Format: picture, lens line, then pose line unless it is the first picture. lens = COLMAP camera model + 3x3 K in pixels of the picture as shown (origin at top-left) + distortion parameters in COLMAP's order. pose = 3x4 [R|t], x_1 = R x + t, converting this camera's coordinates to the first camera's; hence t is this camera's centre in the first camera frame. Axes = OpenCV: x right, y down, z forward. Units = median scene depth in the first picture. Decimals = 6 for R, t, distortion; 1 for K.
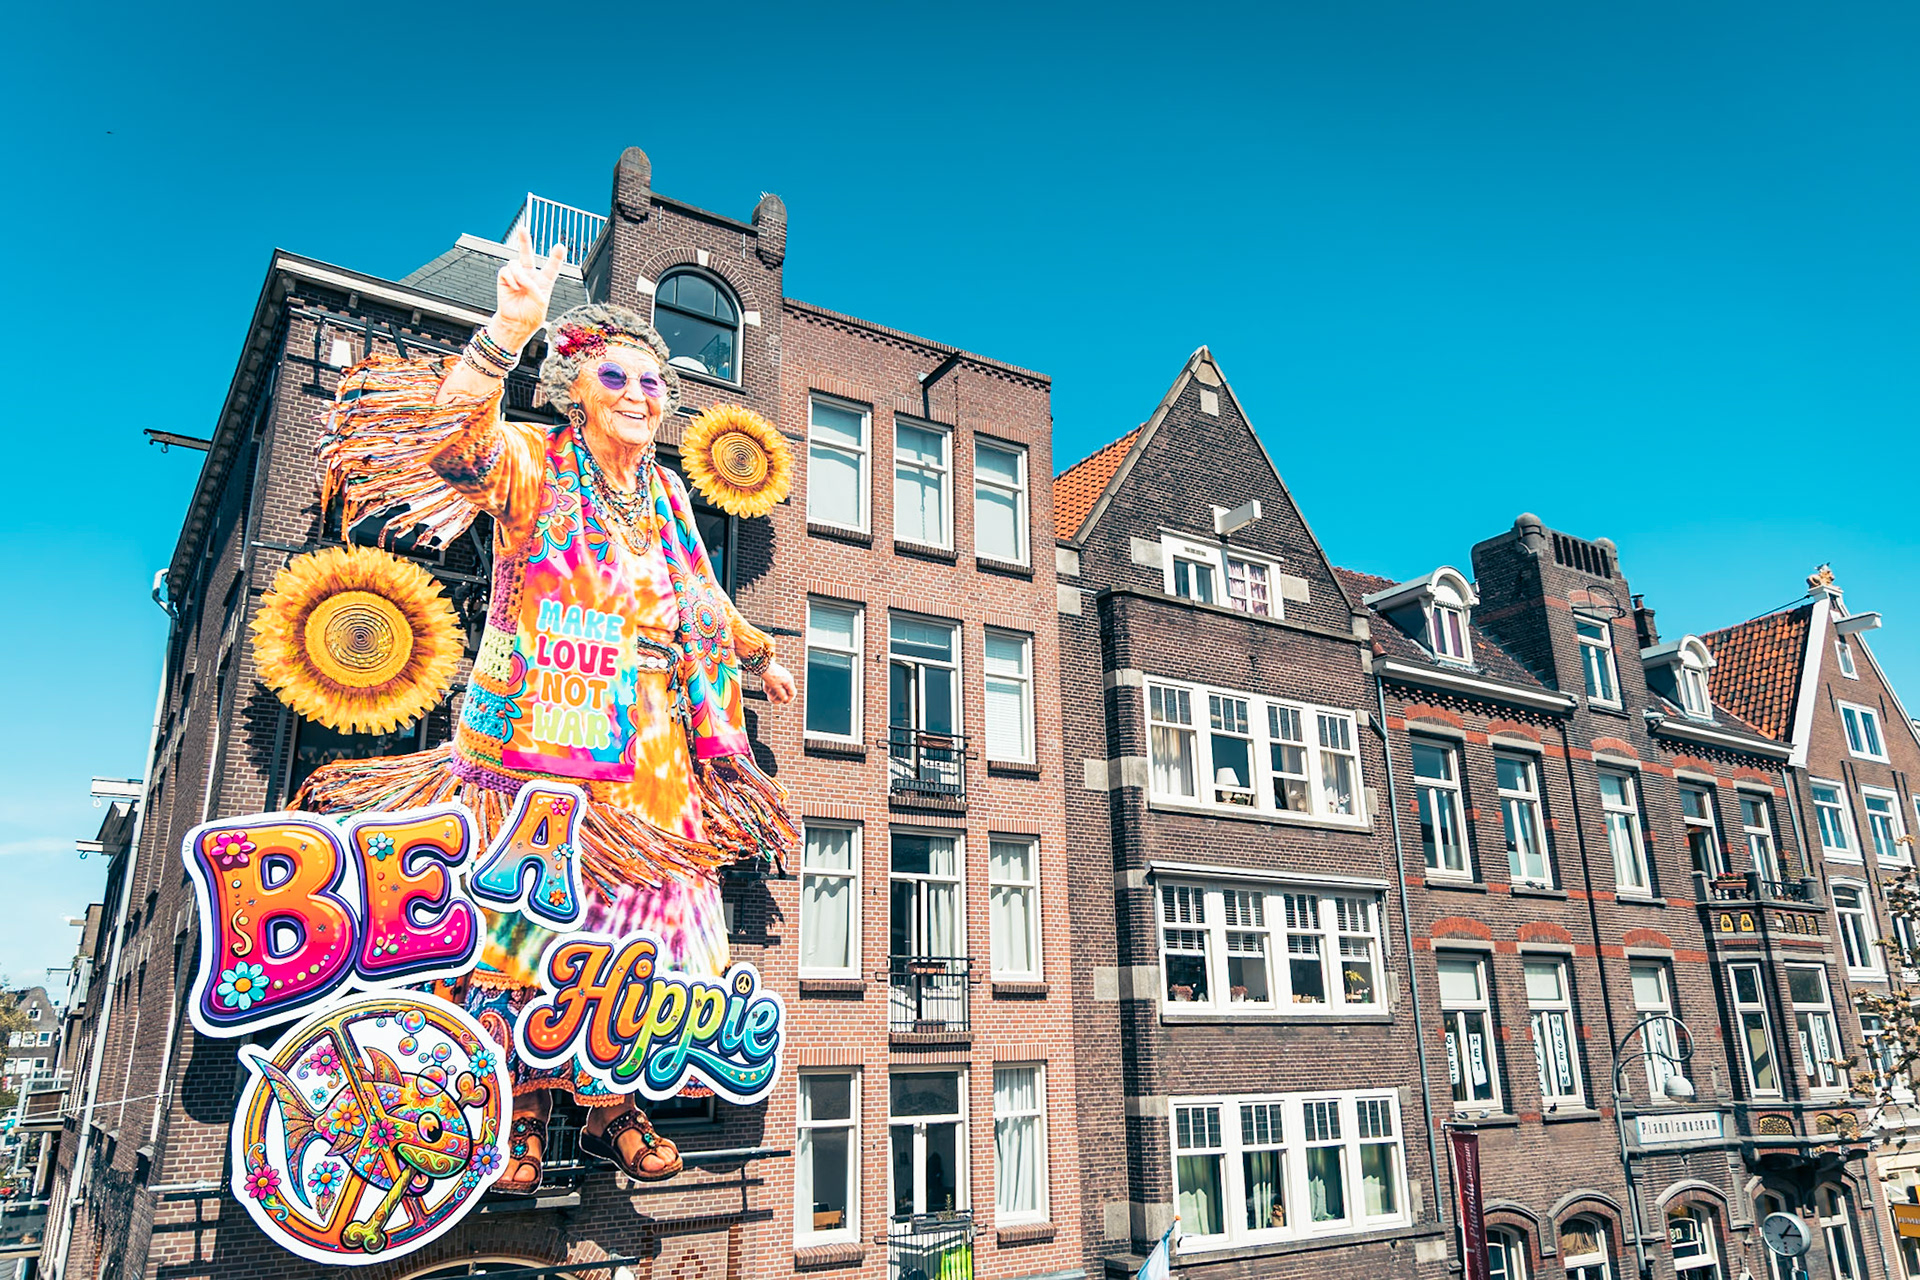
lens RADIAL K [[1346.7, 0, 964.7], [0, 1346.7, 636.3], [0, 0, 1]] dist [0.055249, -0.020605]
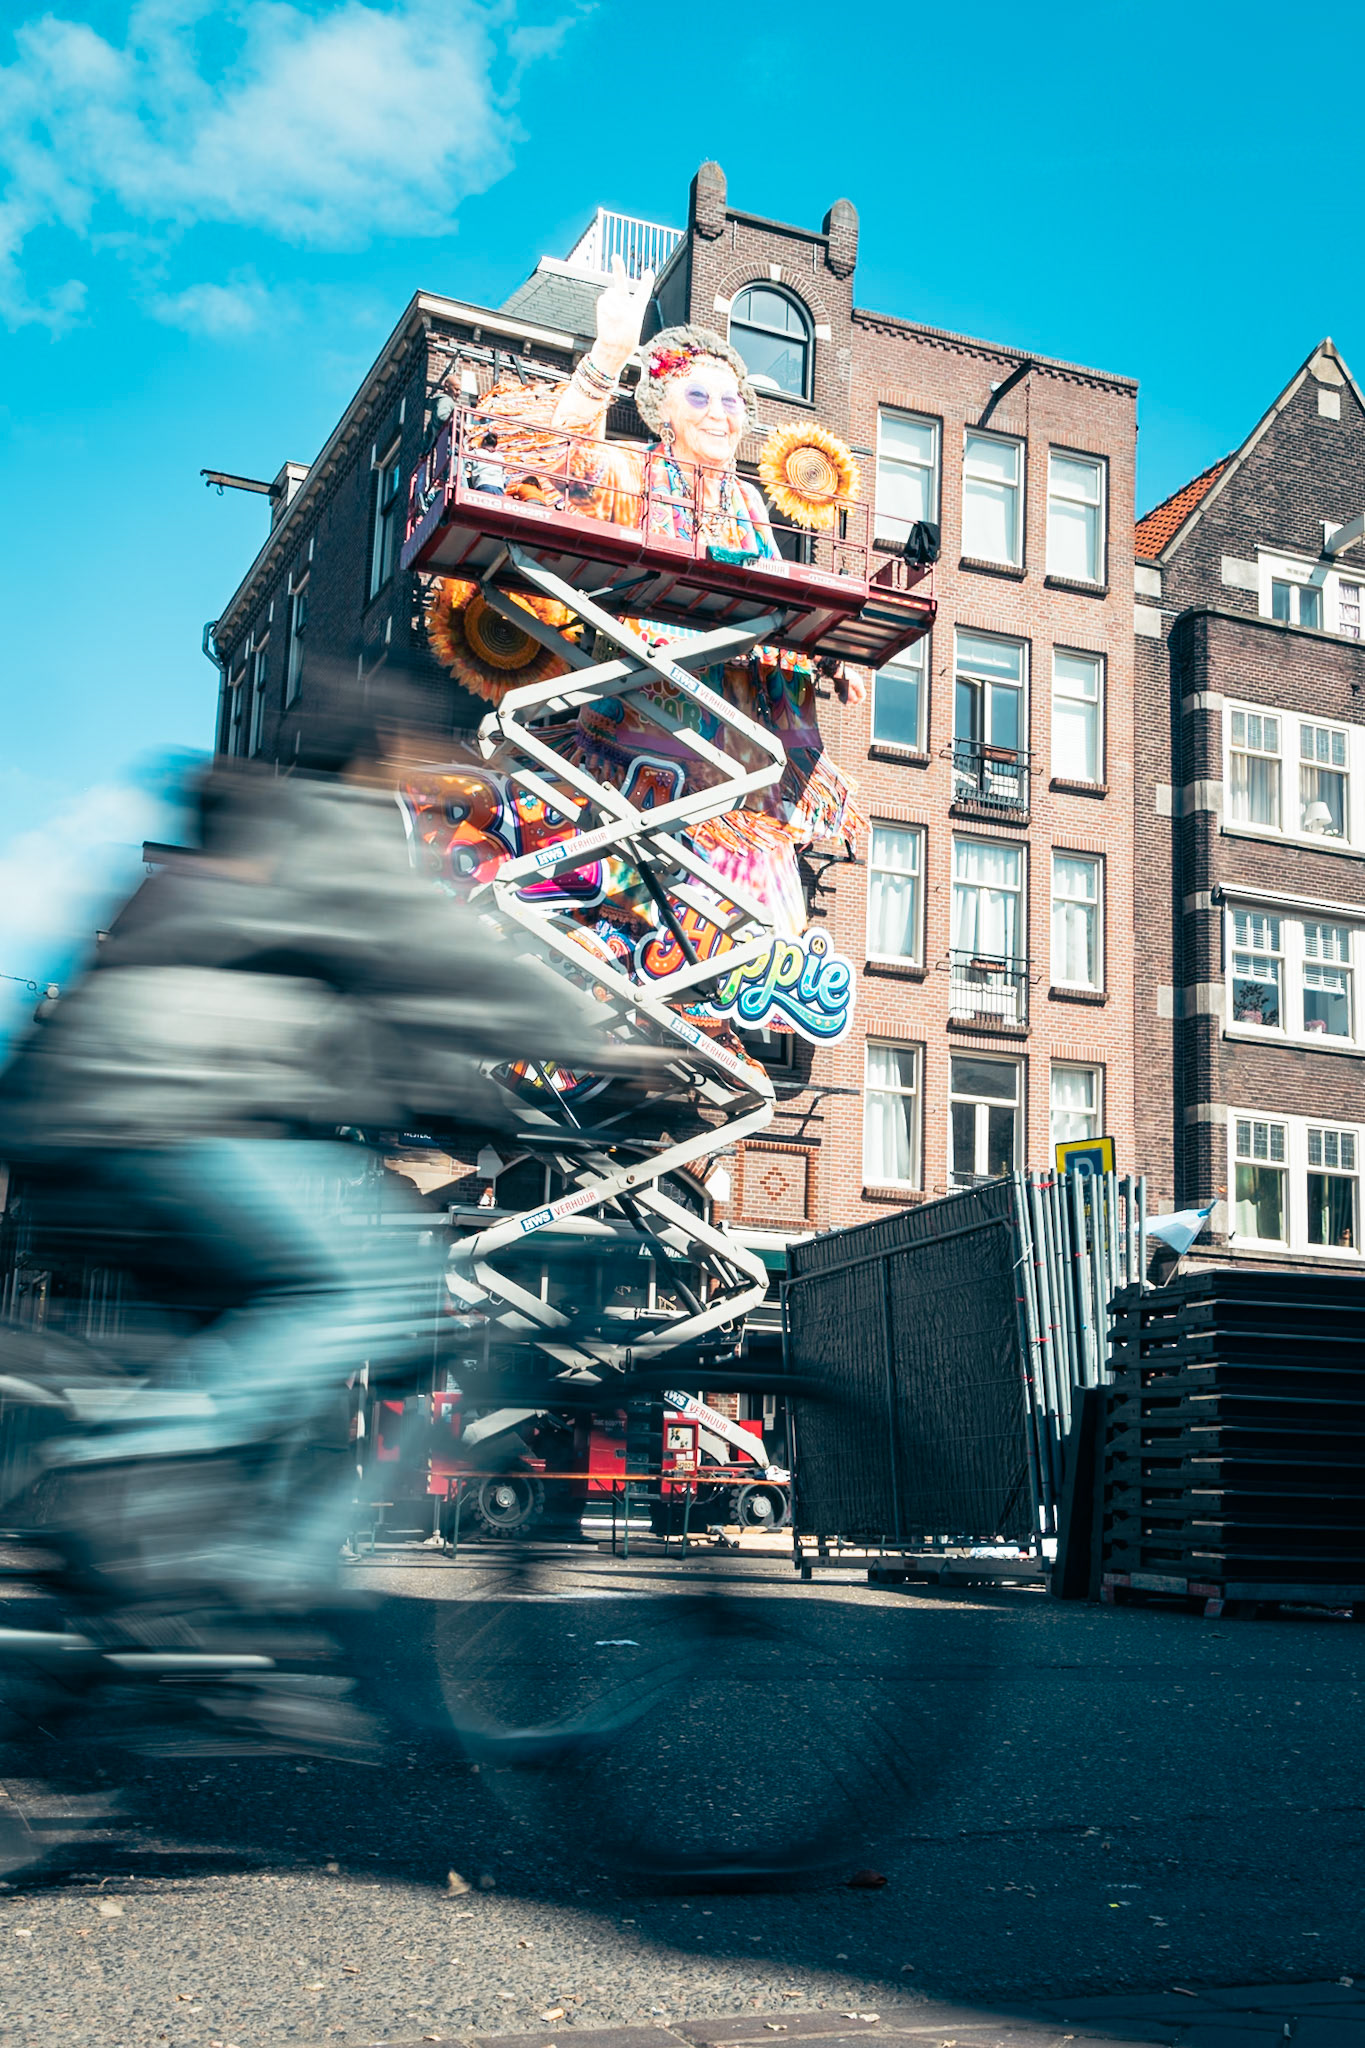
lens RADIAL K [[2302.5, 0, 777.1], [0, 2302.5, 1051.0], [0, 0, 1]] dist [0.098675, 0.000000]
pose [[0.987625, 0.012866, -0.156306, 0.101638], [0.000403, 0.996418, 0.084565, 0.178038], [0.156835, -0.083582, 0.984082, -0.883615]]
